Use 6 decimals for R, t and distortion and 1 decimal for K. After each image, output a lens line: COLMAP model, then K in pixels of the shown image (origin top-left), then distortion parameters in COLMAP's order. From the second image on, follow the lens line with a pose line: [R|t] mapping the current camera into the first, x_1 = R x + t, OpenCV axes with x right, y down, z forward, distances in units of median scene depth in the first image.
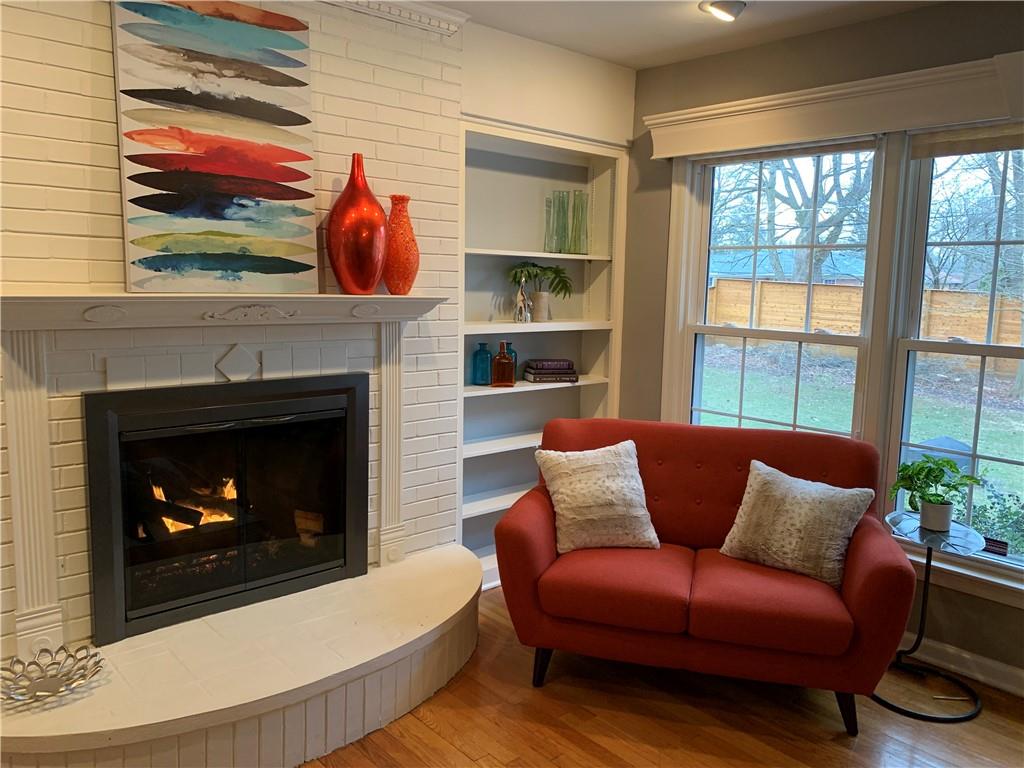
lens RADIAL K [[782.8, 0, 516.7], [0, 782.8, 371.3], [0, 0, 1]] dist [0.036820, -0.047405]
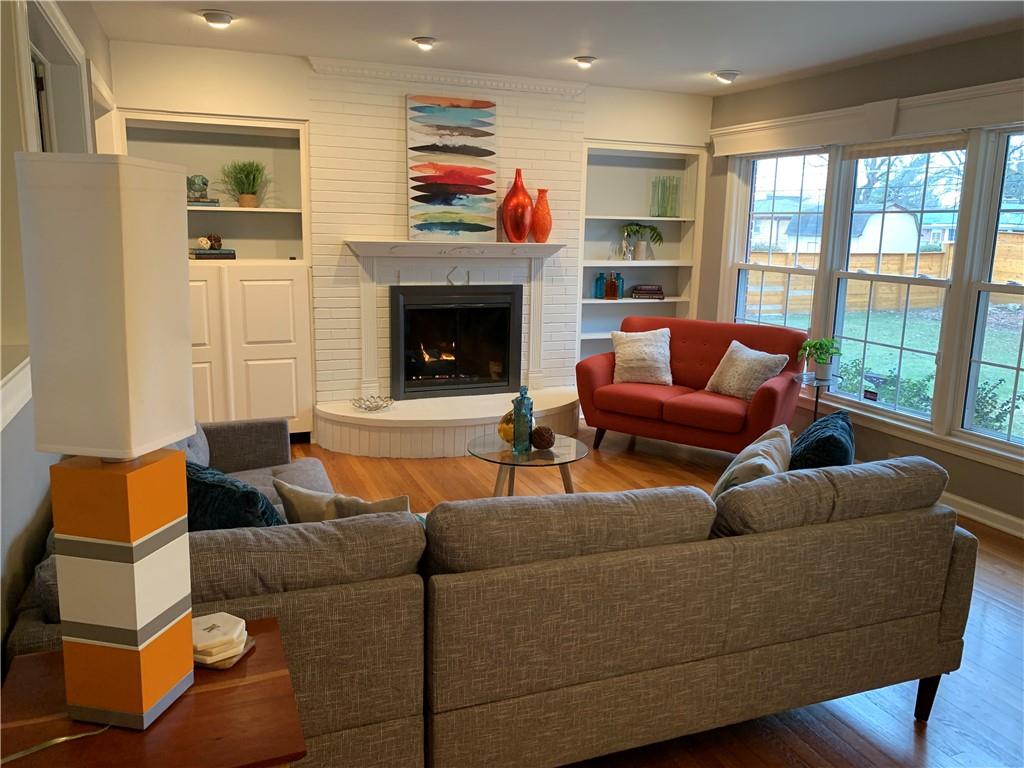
lens RADIAL K [[782.8, 0, 519.6], [0, 782.8, 381.0], [0, 0, 1]] dist [0.036820, -0.047405]
pose [[0.944499, 0.063535, -0.322312, 0.447937], [-0.039634, 0.995991, 0.080188, 0.086990], [0.326114, -0.062963, 0.943231, -0.839262]]
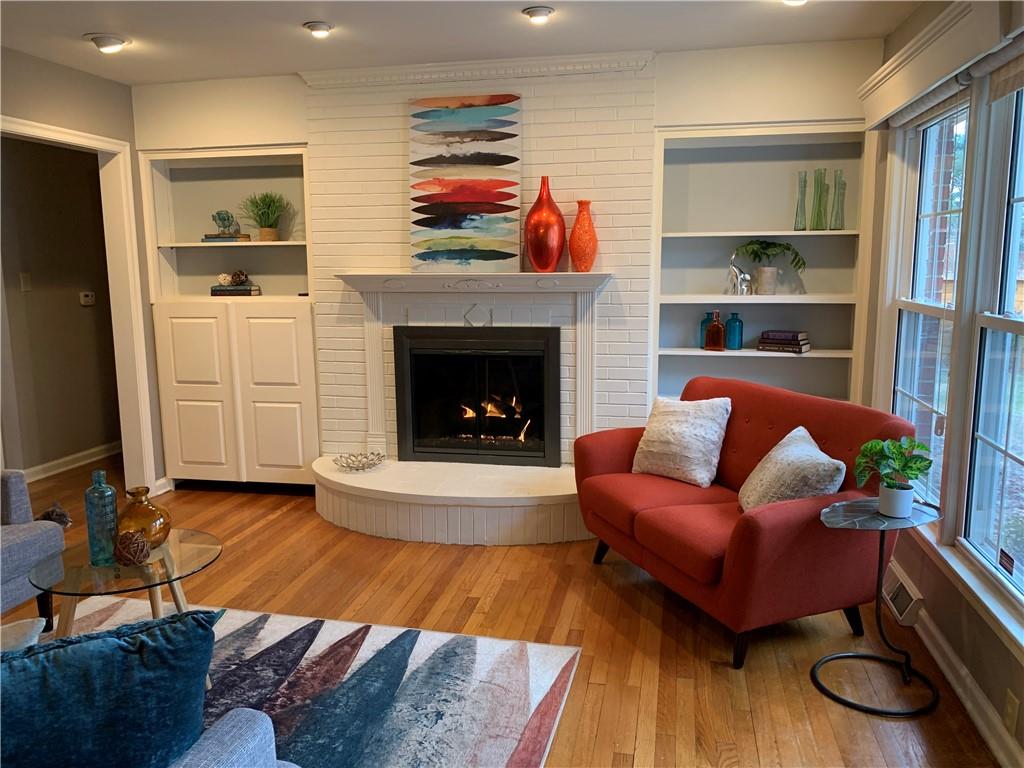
lens RADIAL K [[782.8, 0, 512.9], [0, 782.8, 386.2], [0, 0, 1]] dist [0.036820, -0.047405]
pose [[0.595871, 0.101315, -0.796664, 0.959543], [-0.071999, 0.994755, 0.072655, 0.011827], [0.799846, 0.014066, 0.600040, 0.075320]]
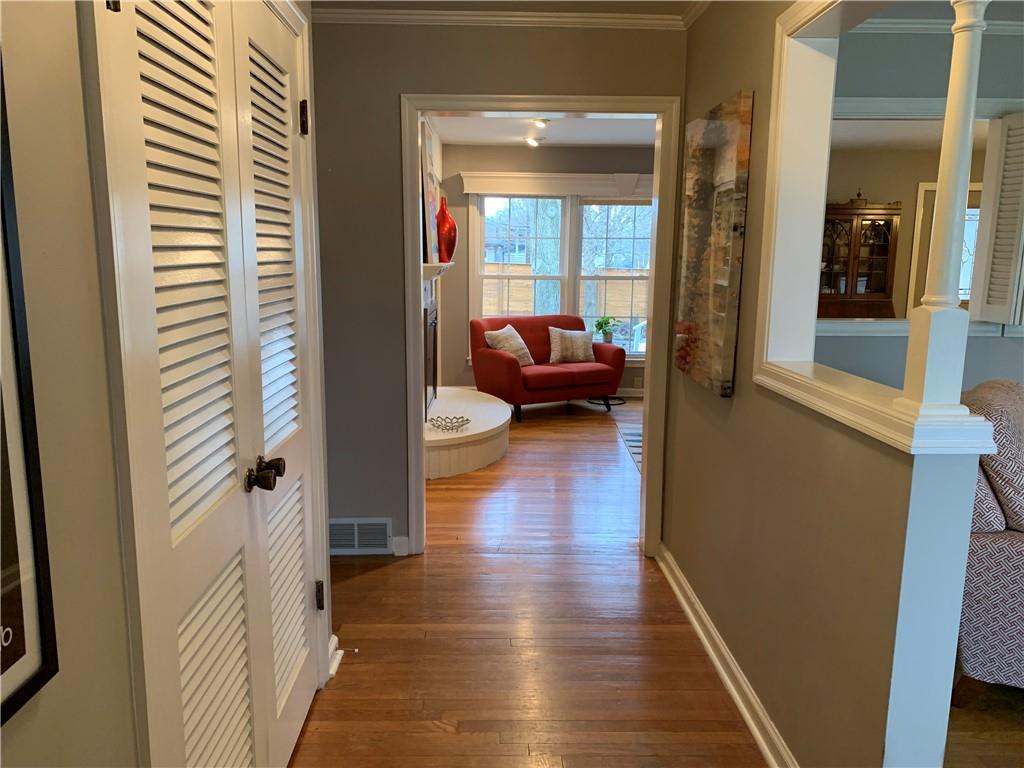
lens RADIAL K [[782.8, 0, 510.2], [0, 782.8, 385.5], [0, 0, 1]] dist [0.036820, -0.047405]
pose [[0.653374, -0.141093, 0.743771, -1.771296], [0.082280, 0.989894, 0.115503, 0.001913], [-0.752551, -0.014269, 0.658380, -0.586381]]
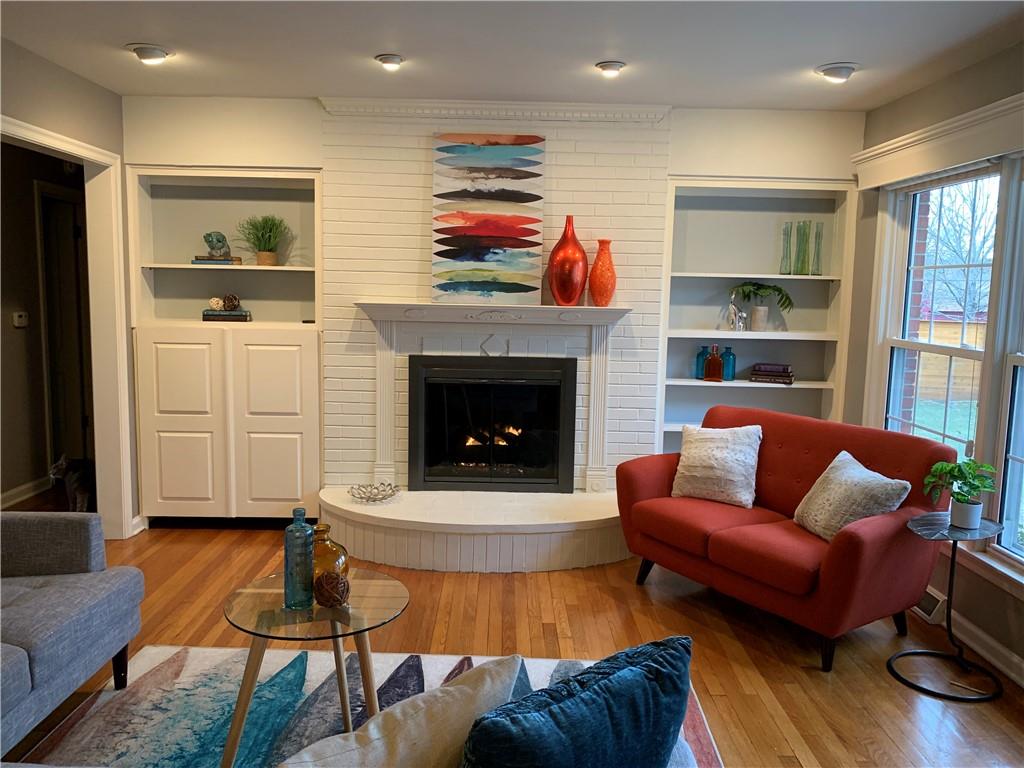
lens RADIAL K [[782.8, 0, 510.7], [0, 782.8, 380.9], [0, 0, 1]] dist [0.036820, -0.047405]
pose [[0.753619, 0.073850, -0.653150, 0.732222], [-0.082110, 0.996462, 0.017927, 0.030075], [0.652163, 0.040120, 0.757016, -0.228360]]
